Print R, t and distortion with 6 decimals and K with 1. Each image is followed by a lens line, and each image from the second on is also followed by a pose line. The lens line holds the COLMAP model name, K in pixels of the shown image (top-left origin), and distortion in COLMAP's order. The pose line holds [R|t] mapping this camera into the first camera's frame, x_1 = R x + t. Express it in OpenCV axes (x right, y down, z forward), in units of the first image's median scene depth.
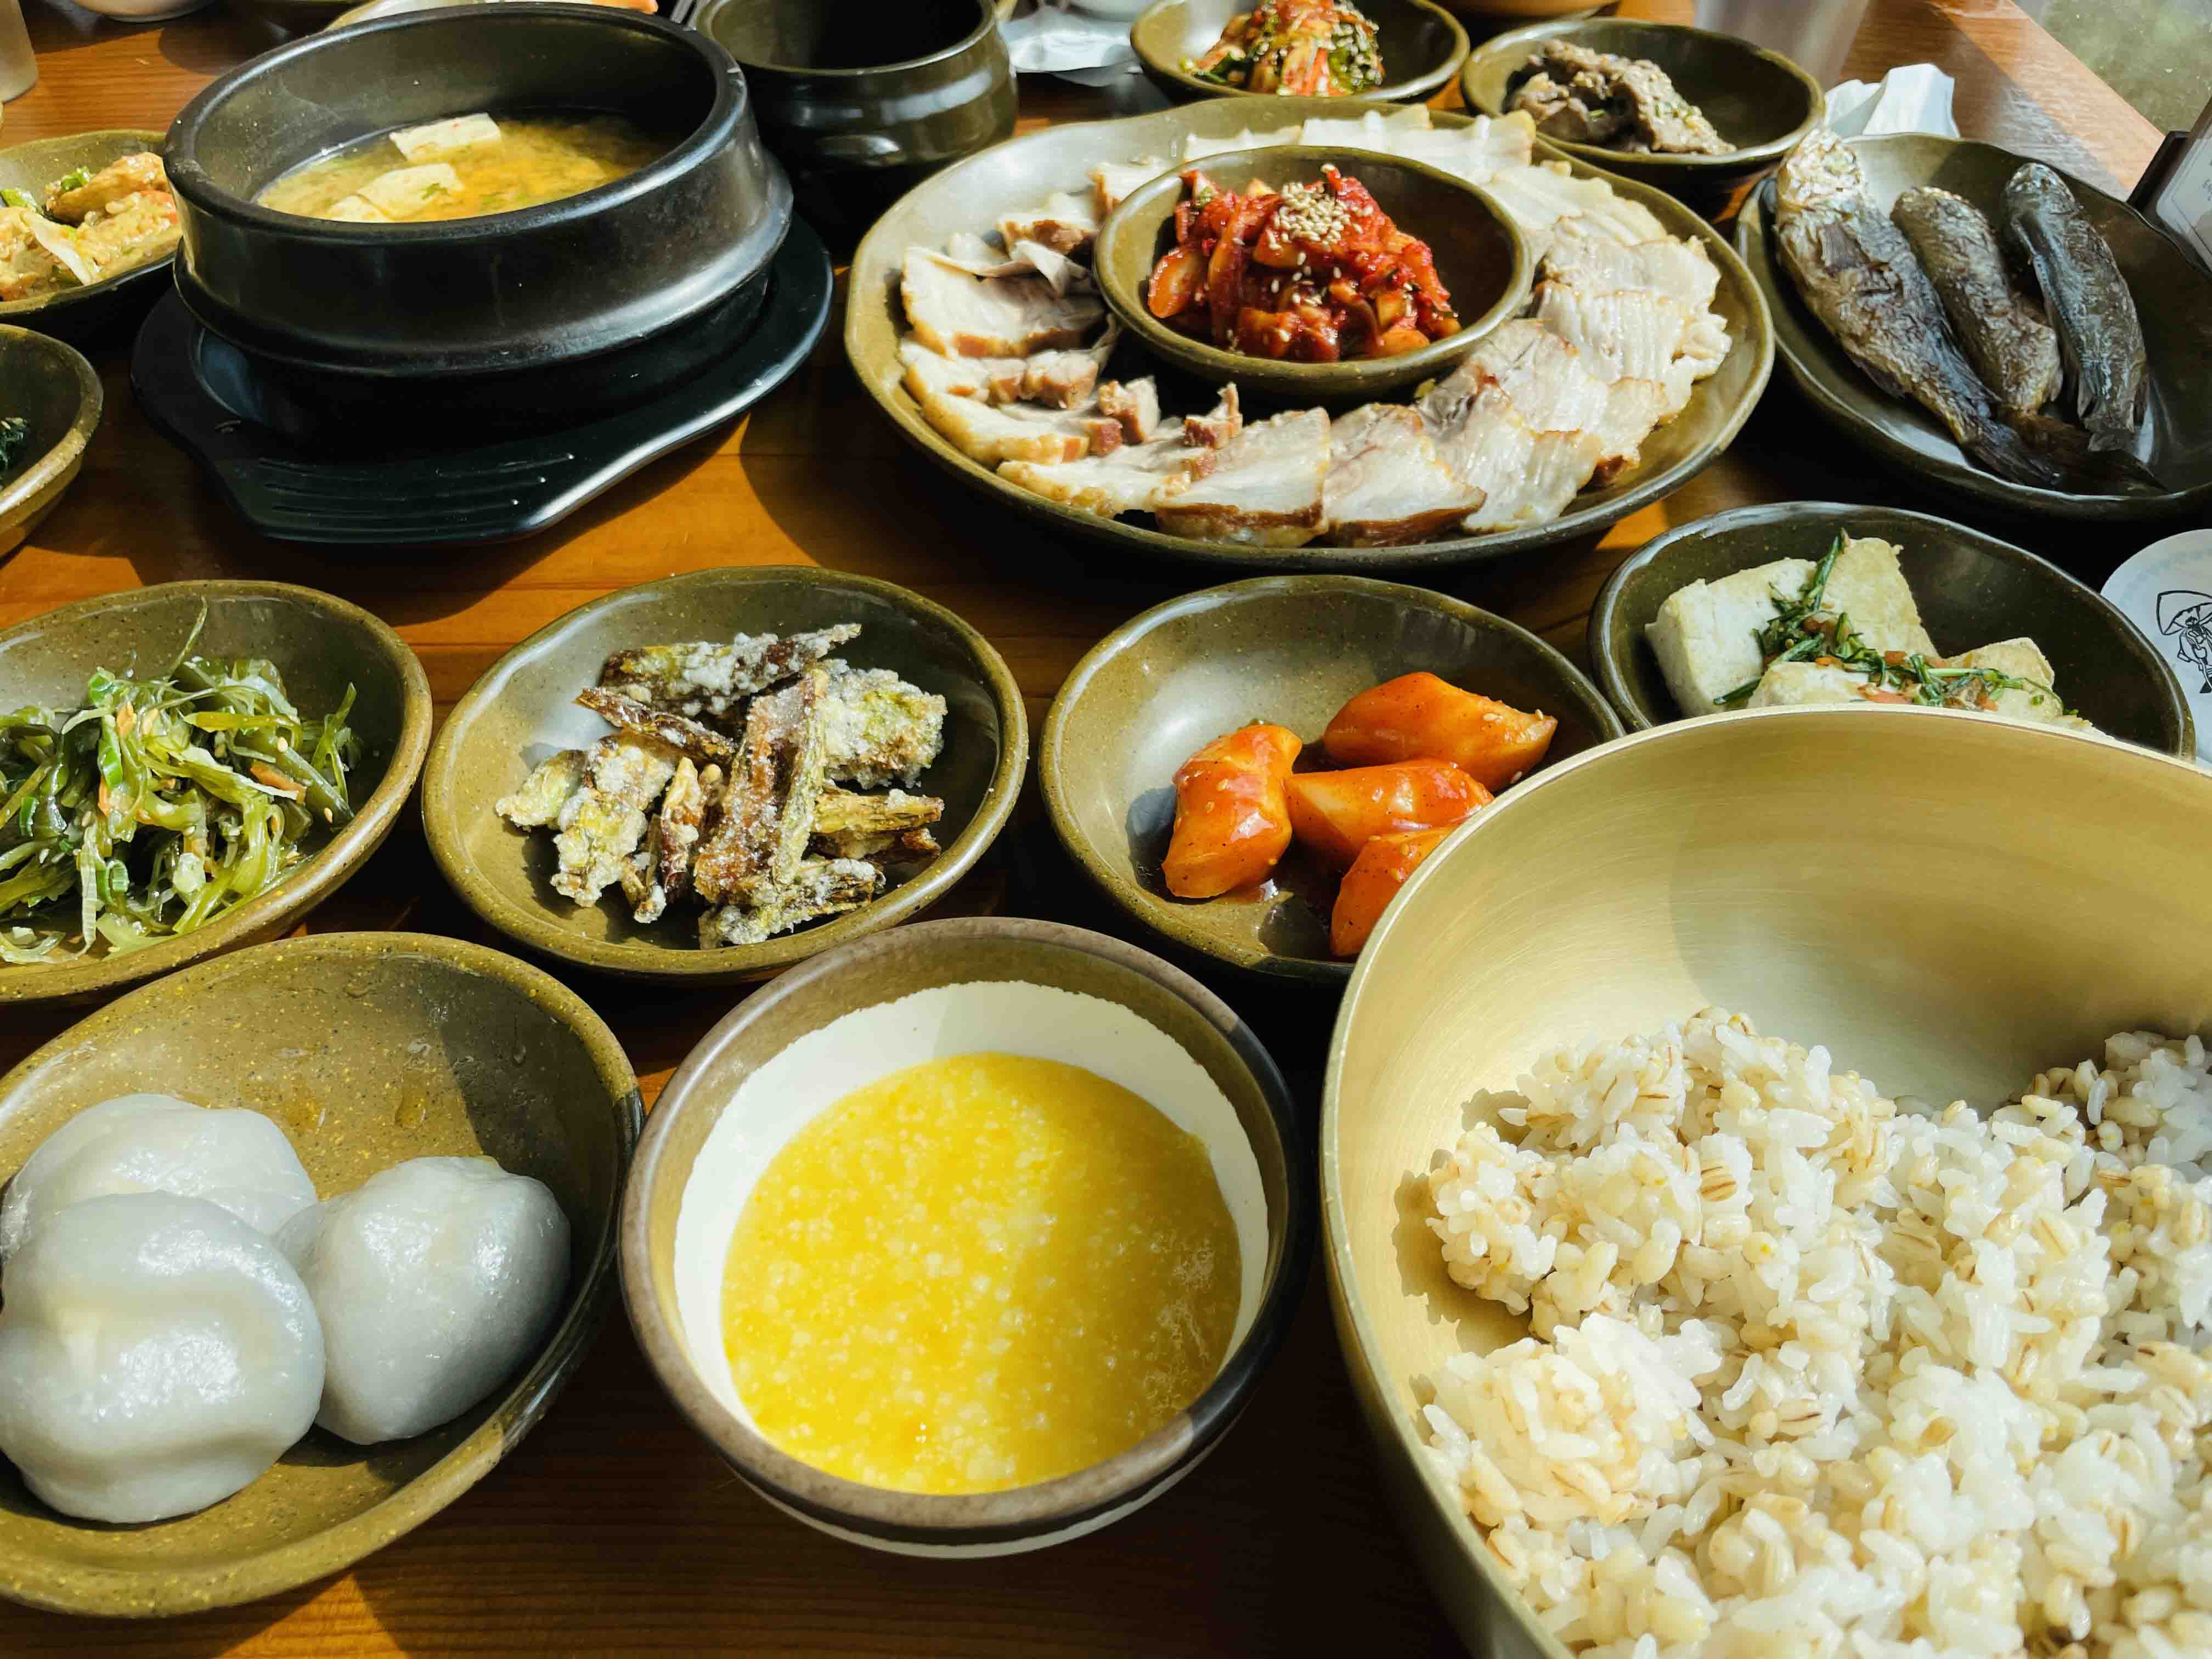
lens RADIAL K [[1678.3, 0, 1105.8], [0, 1678.3, 835.6], [0, 0, 1]] dist [0.050025, -0.090099]
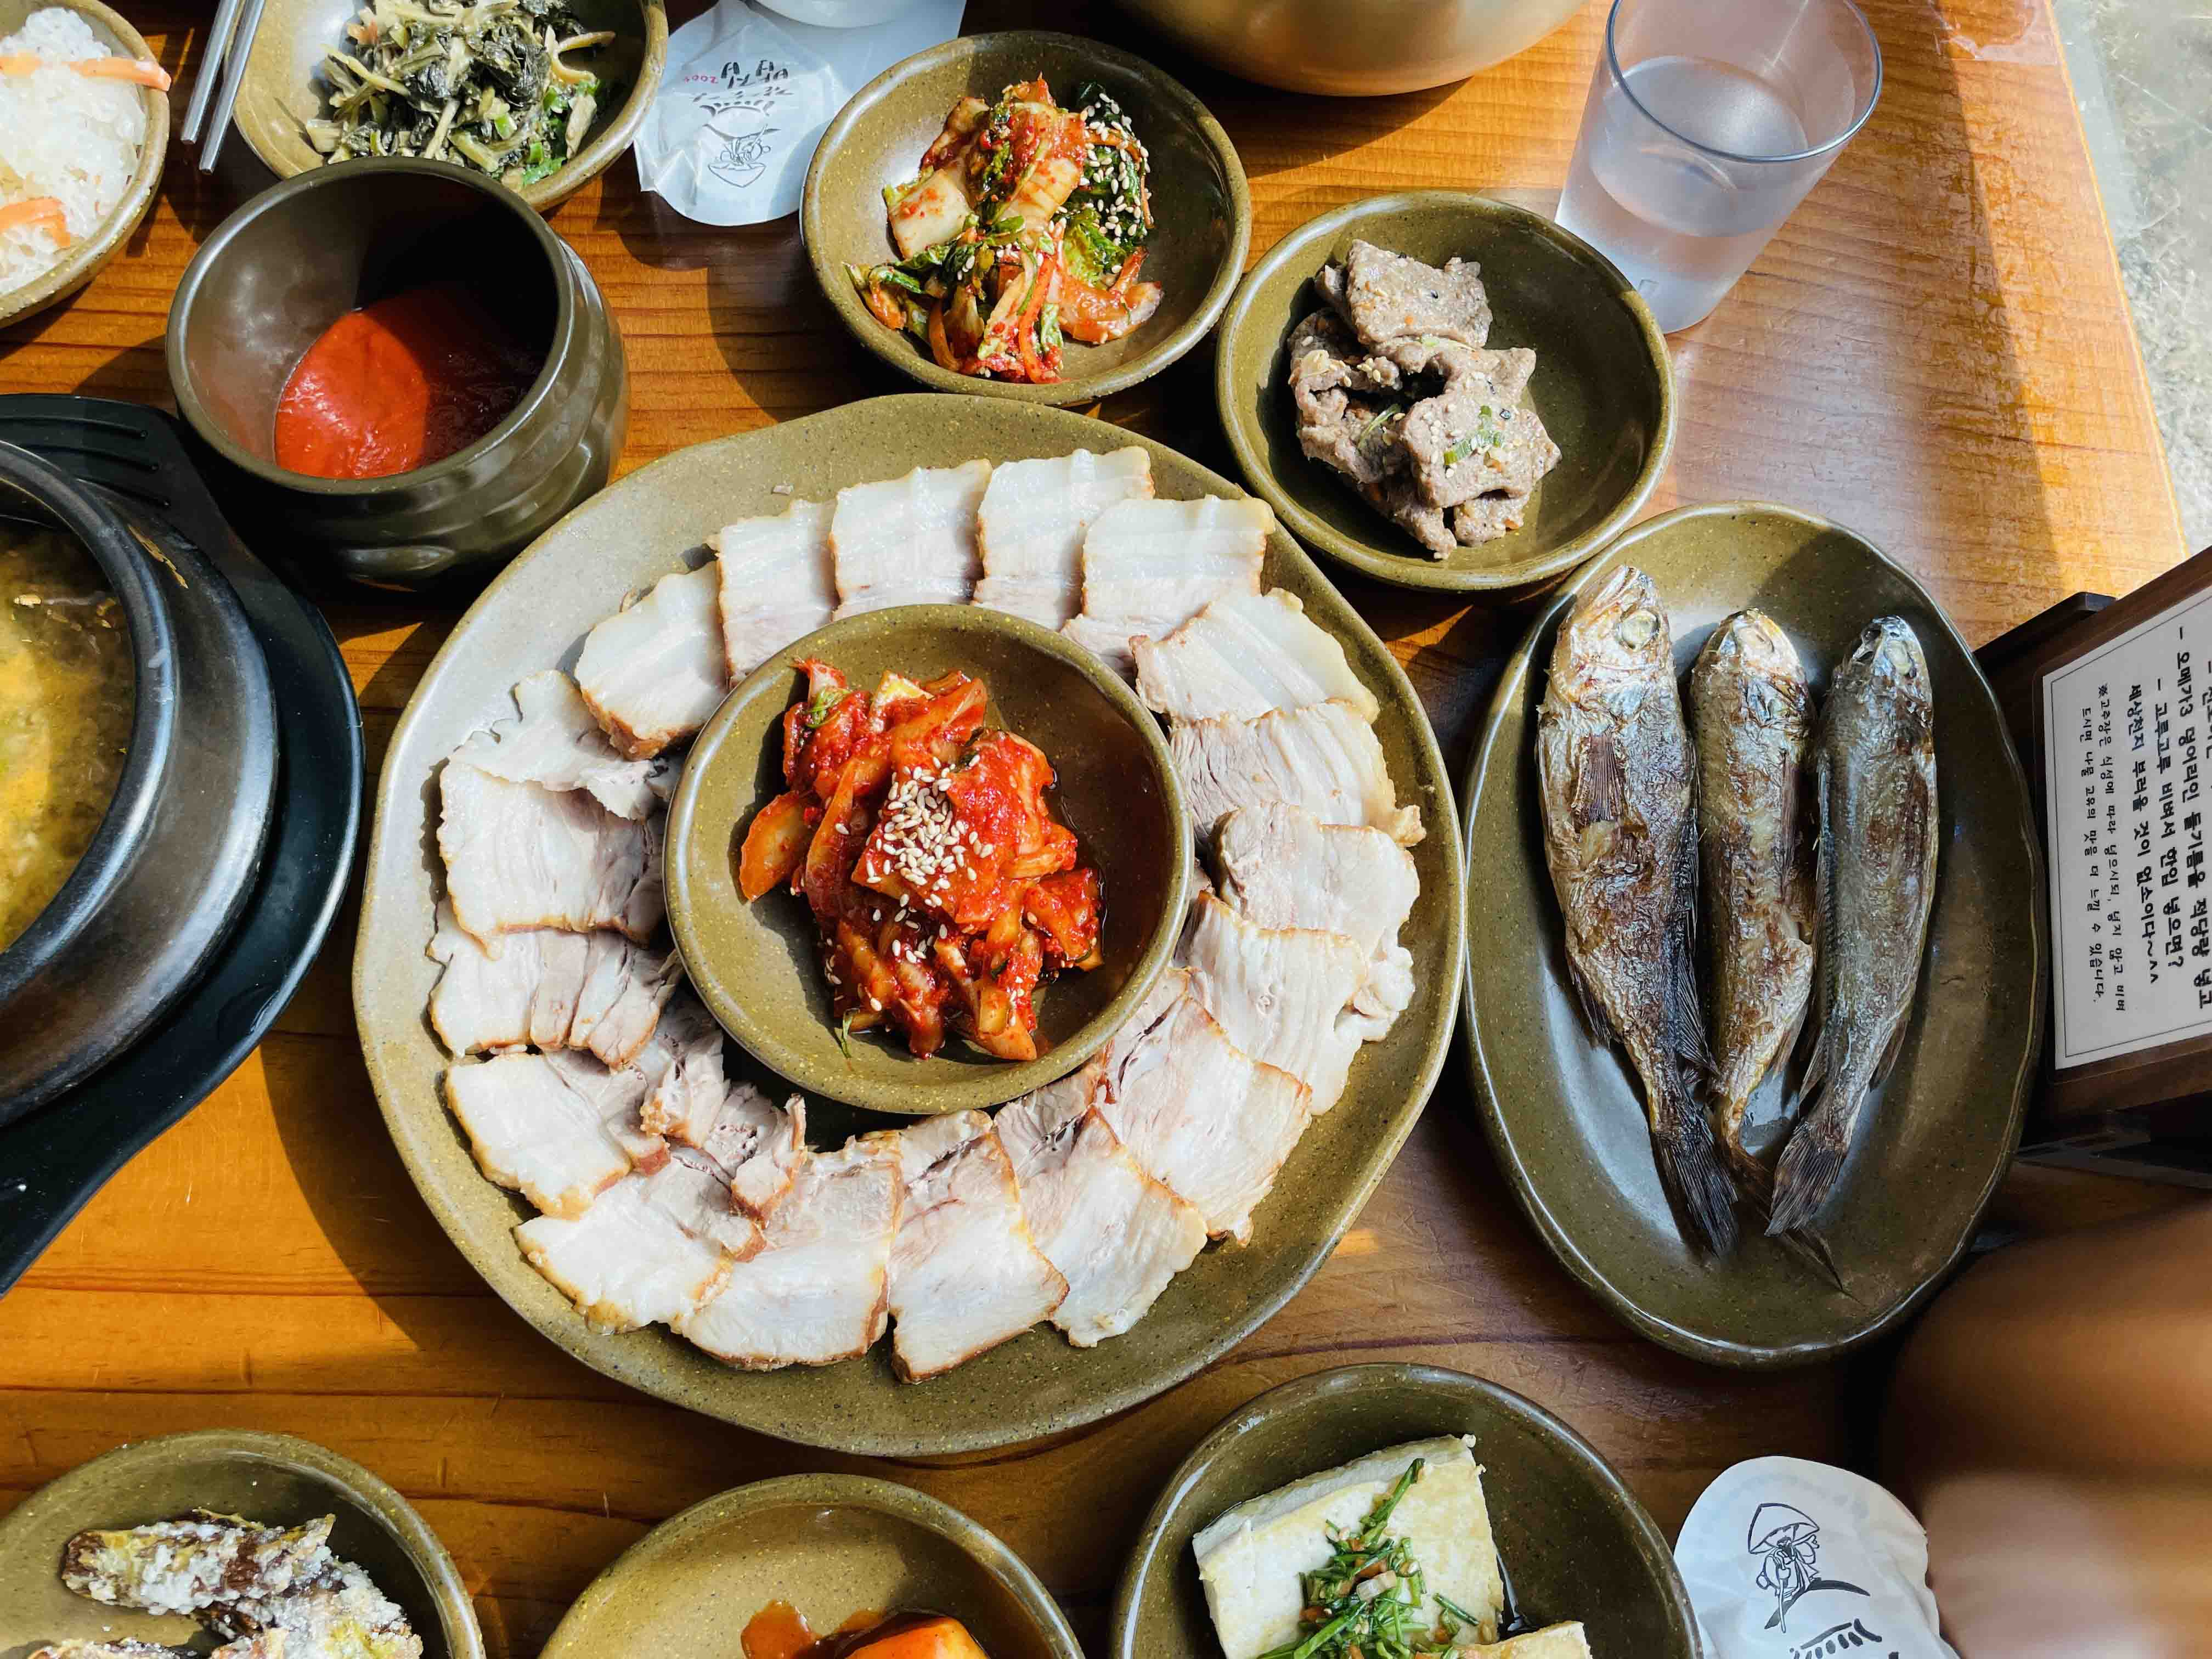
lens RADIAL K [[1678.3, 0, 1094.4], [0, 1678.3, 833.2], [0, 0, 1]] dist [0.050025, -0.090099]
pose [[0.998500, 0.050034, 0.022245, 0.188220], [-0.054751, 0.906673, 0.418265, -0.717748], [0.000759, -0.418855, 0.908053, 0.266871]]
